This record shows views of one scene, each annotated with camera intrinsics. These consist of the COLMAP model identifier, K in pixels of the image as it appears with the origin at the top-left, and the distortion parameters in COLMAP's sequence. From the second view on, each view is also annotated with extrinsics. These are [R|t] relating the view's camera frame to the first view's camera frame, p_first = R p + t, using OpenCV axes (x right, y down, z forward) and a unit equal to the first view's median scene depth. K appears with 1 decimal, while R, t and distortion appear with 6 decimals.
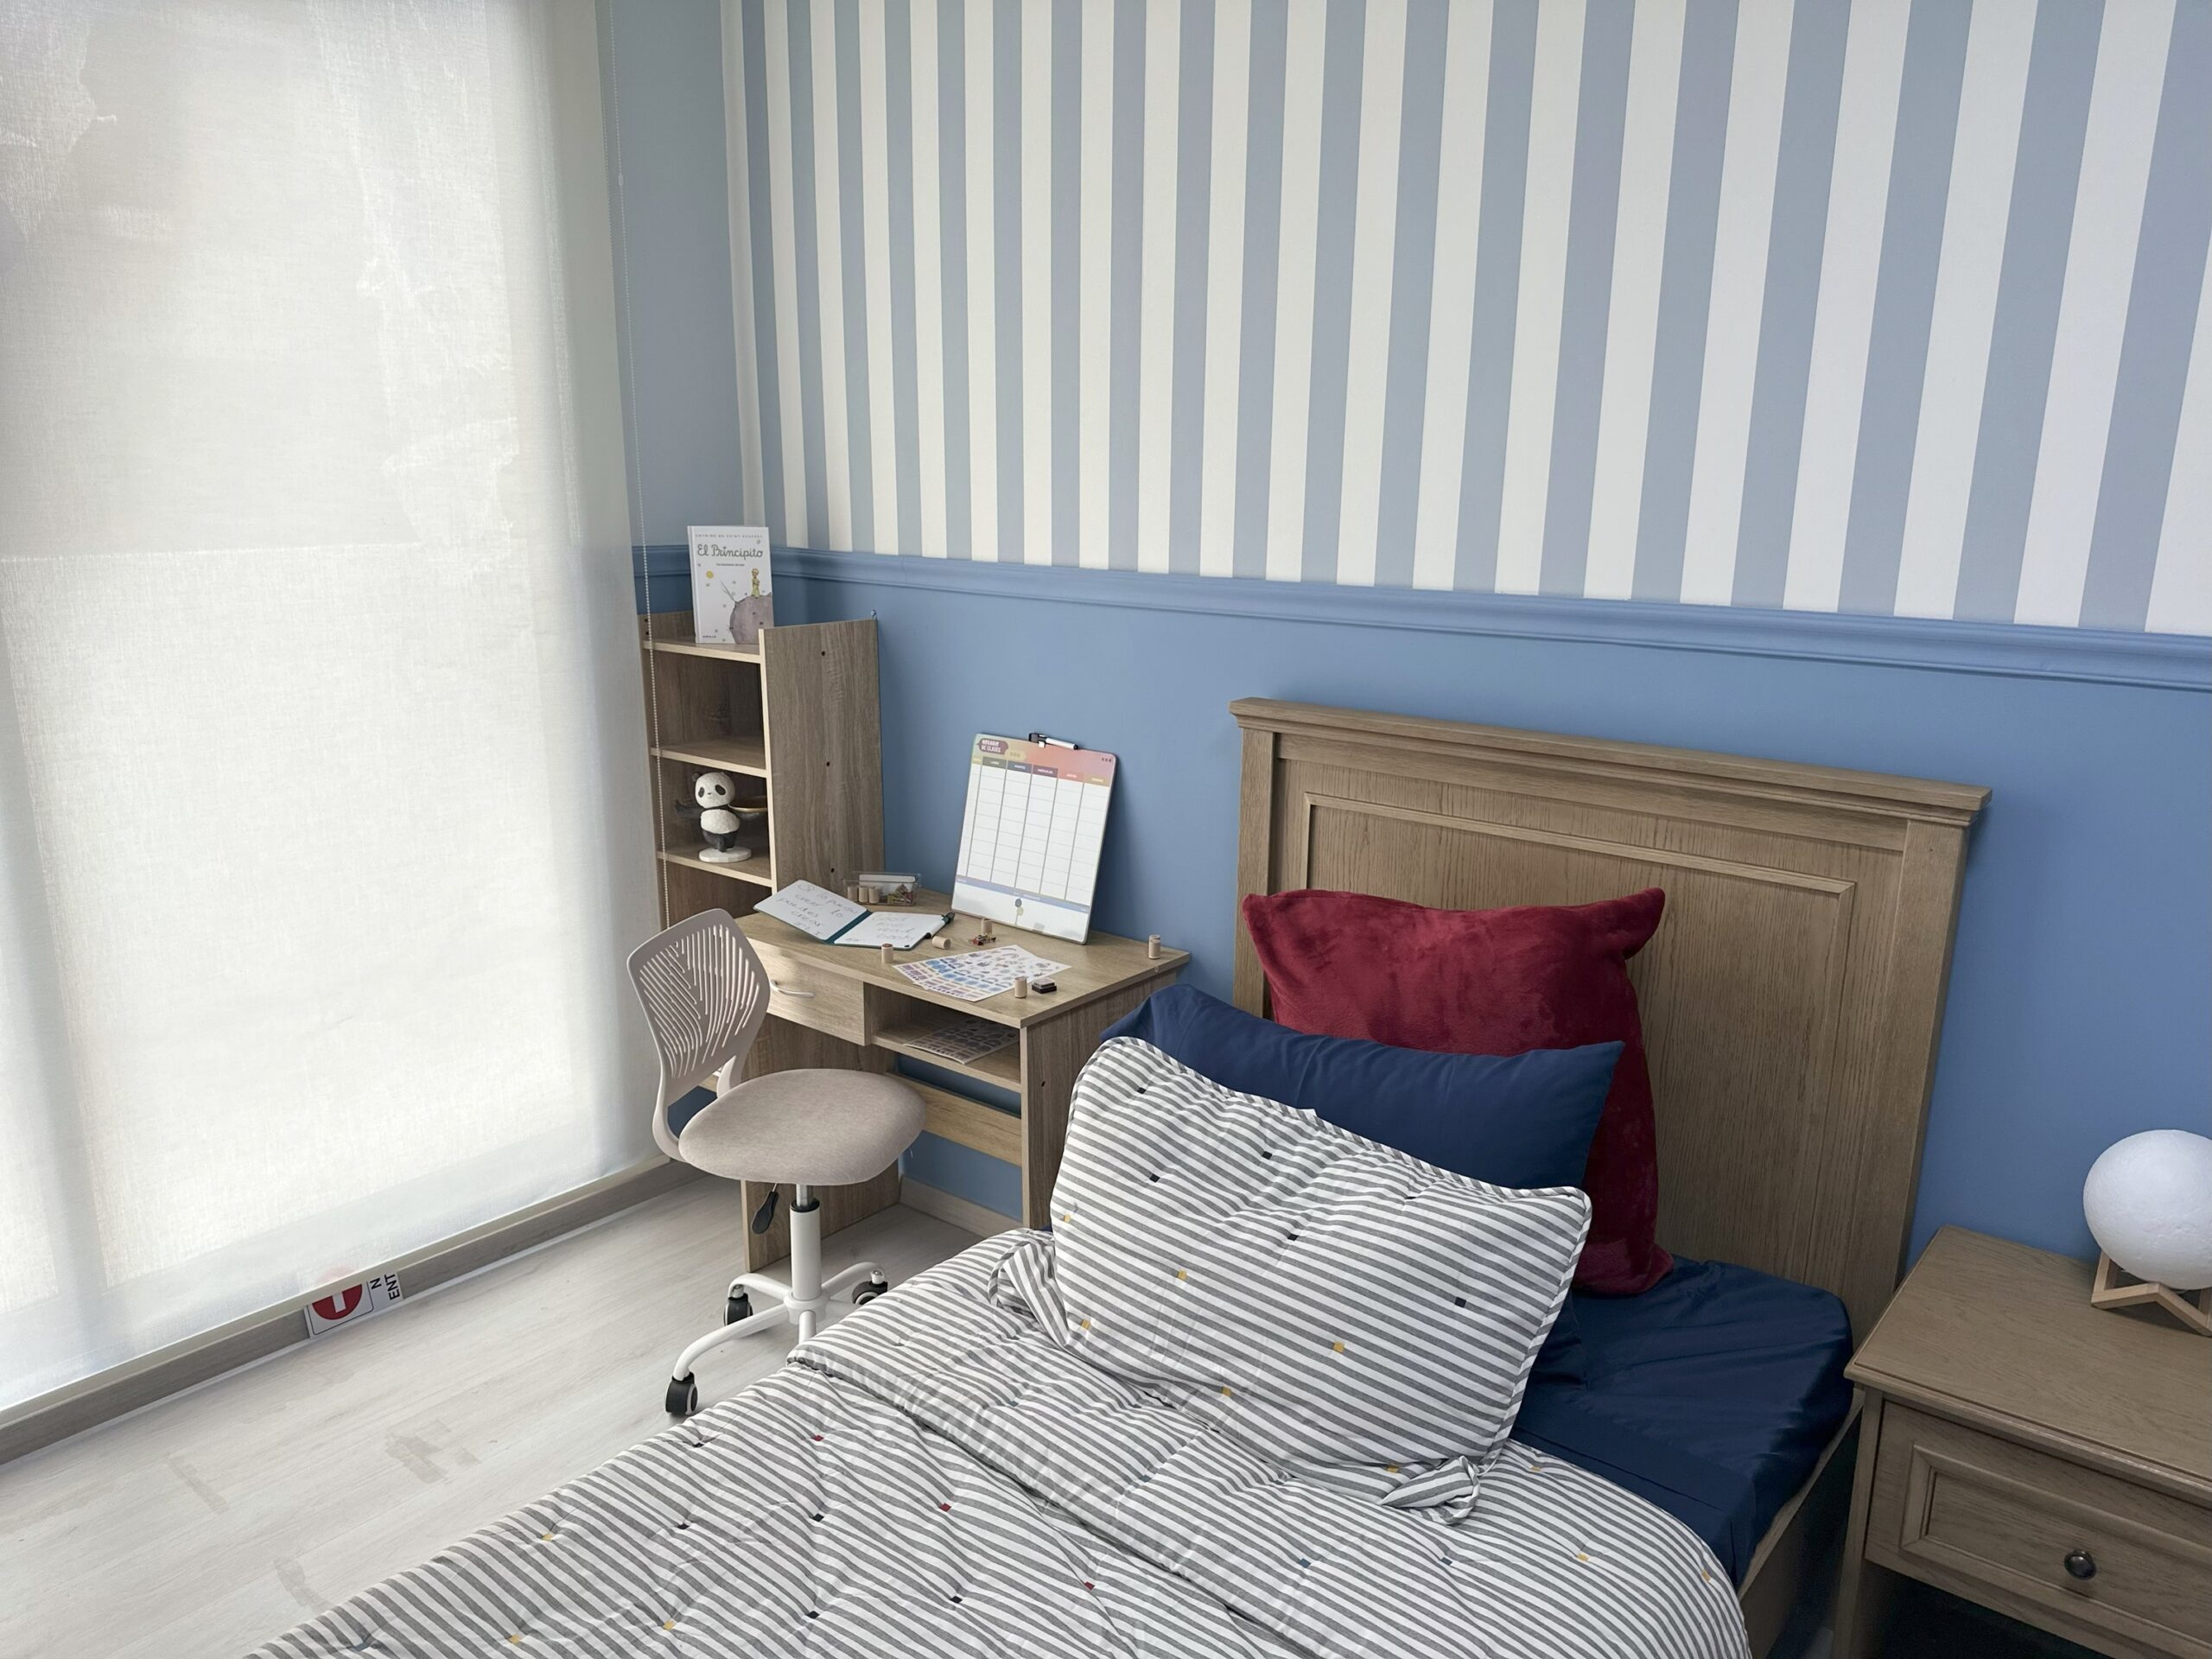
lens RADIAL K [[1557.9, 0, 1120.7], [0, 1557.9, 835.3], [0, 0, 1]] dist [0.061115, -0.071167]
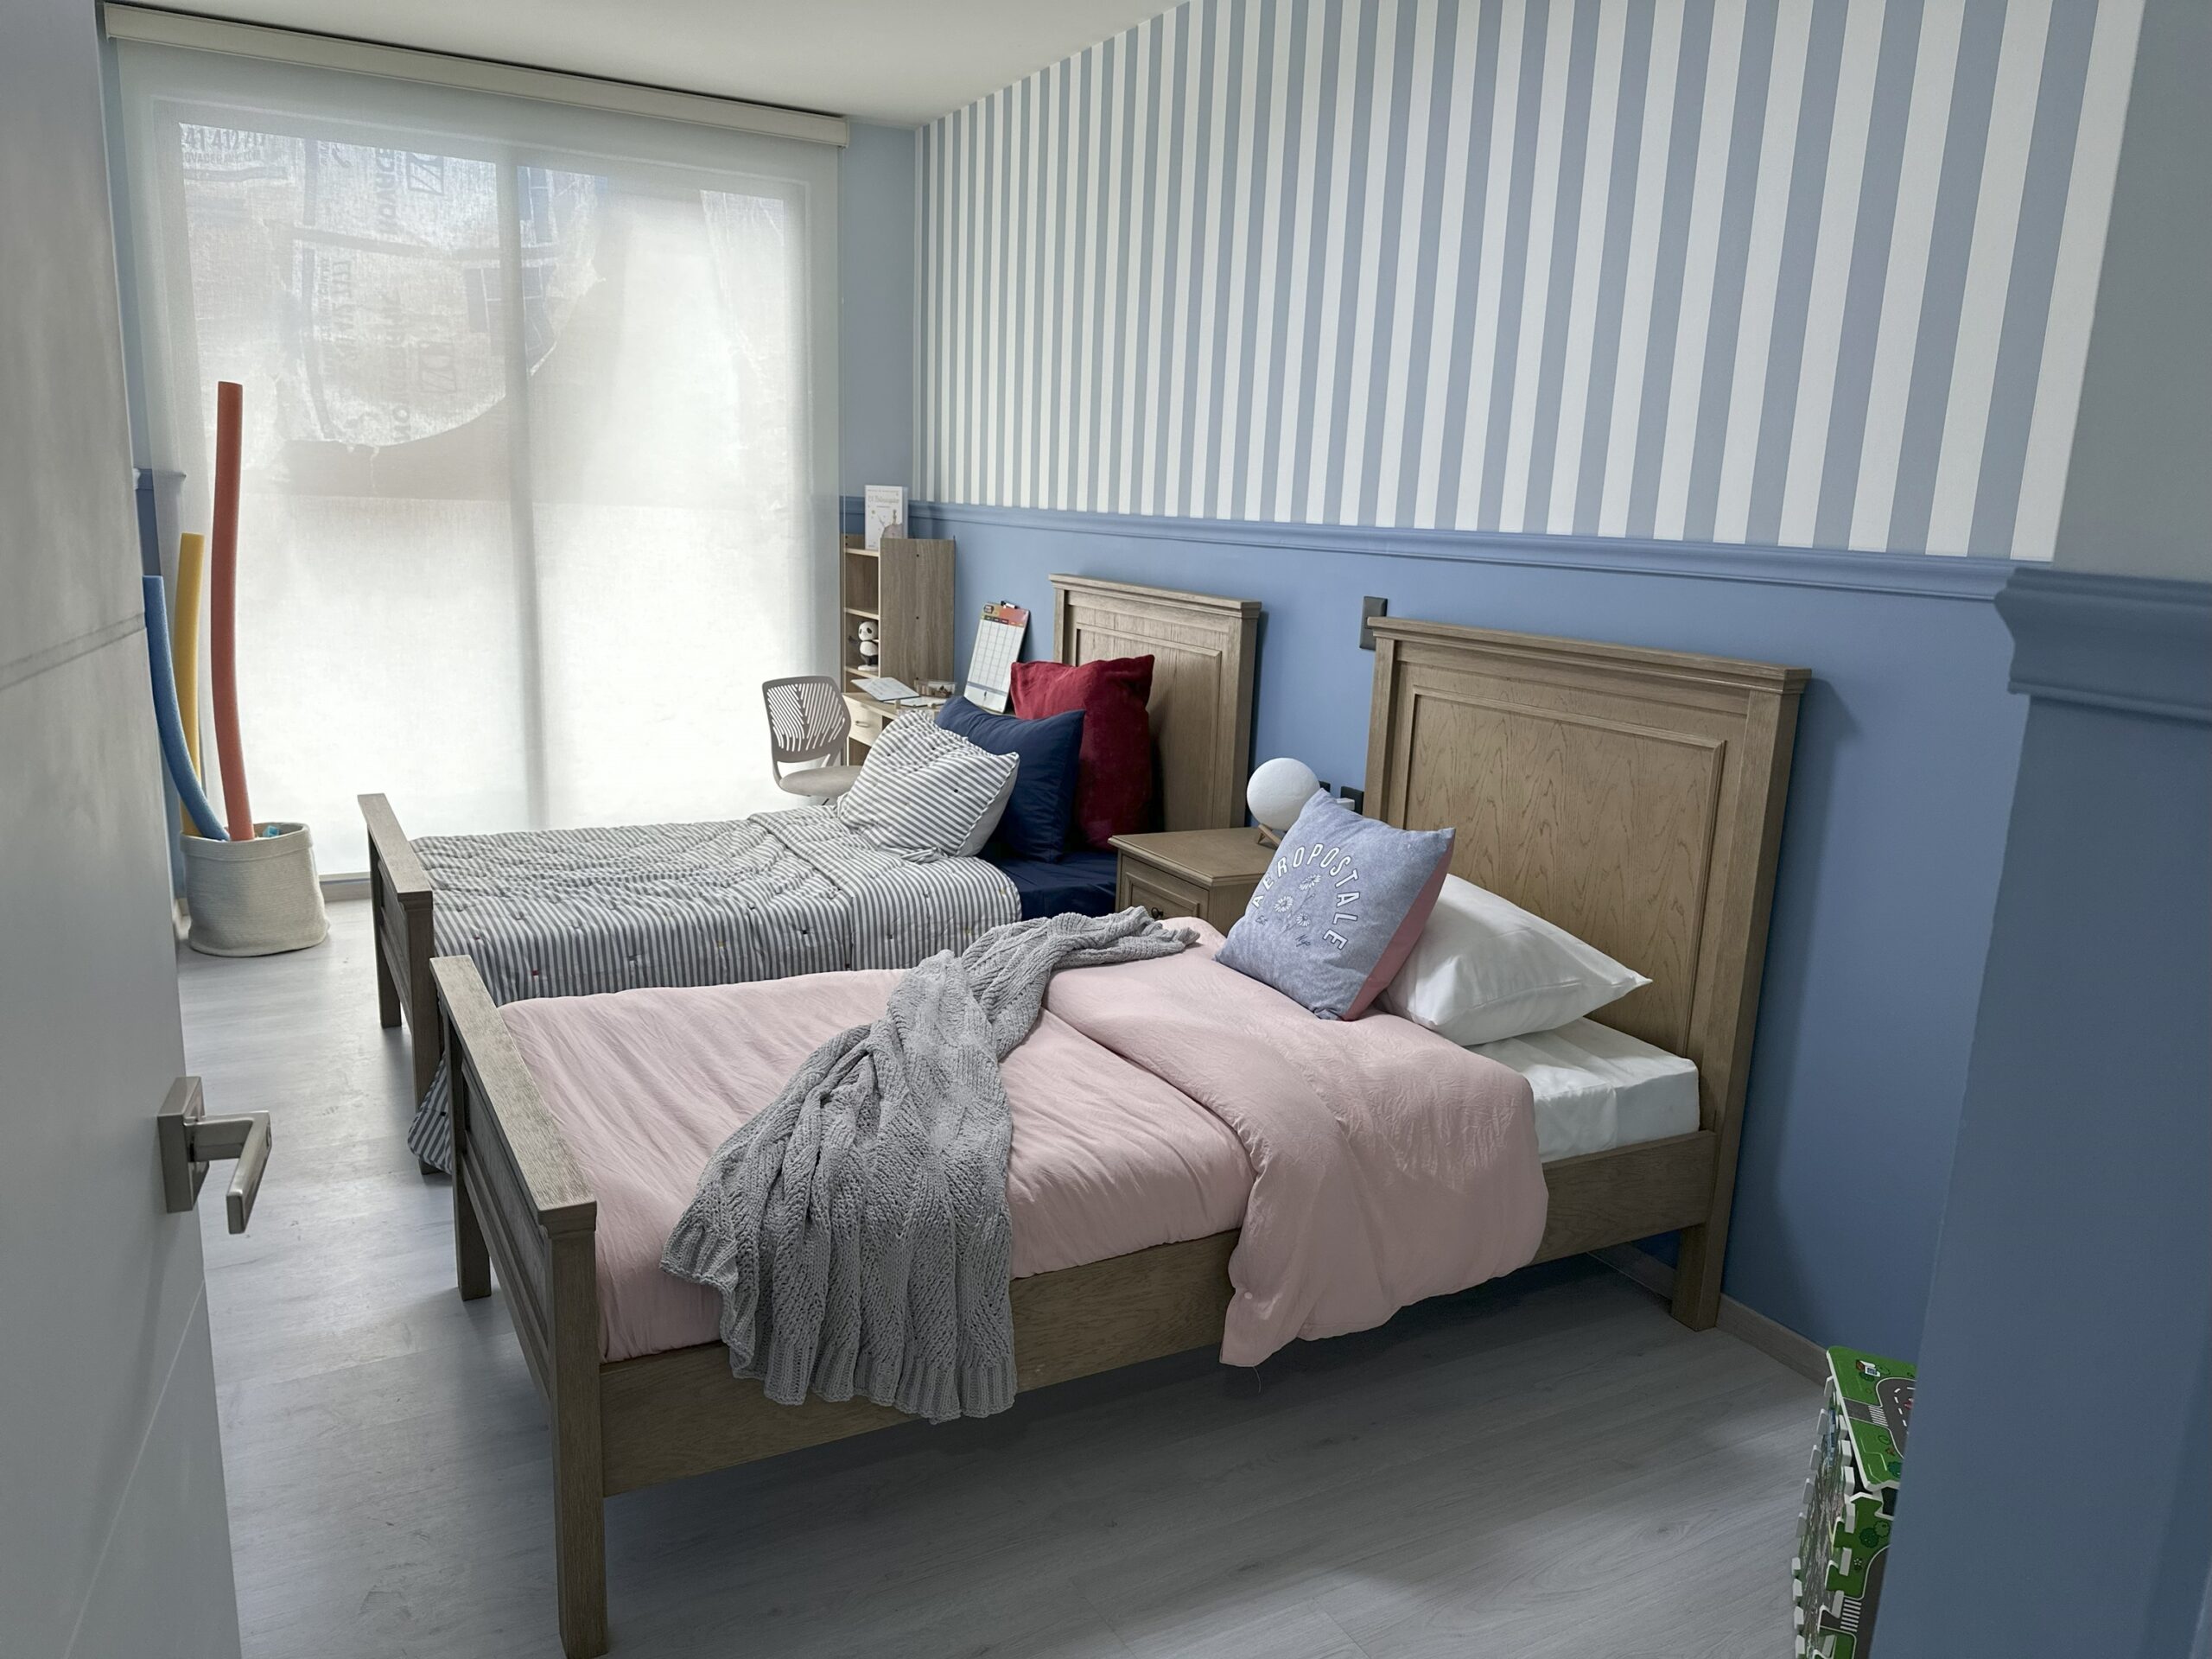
lens RADIAL K [[1557.9, 0, 1089.7], [0, 1557.9, 830.7], [0, 0, 1]] dist [0.061115, -0.071167]
pose [[0.922715, 0.106249, -0.370550, 0.696437], [-0.118543, 0.992894, -0.010490, 0.195617], [0.366802, 0.053605, 0.928753, -0.598035]]
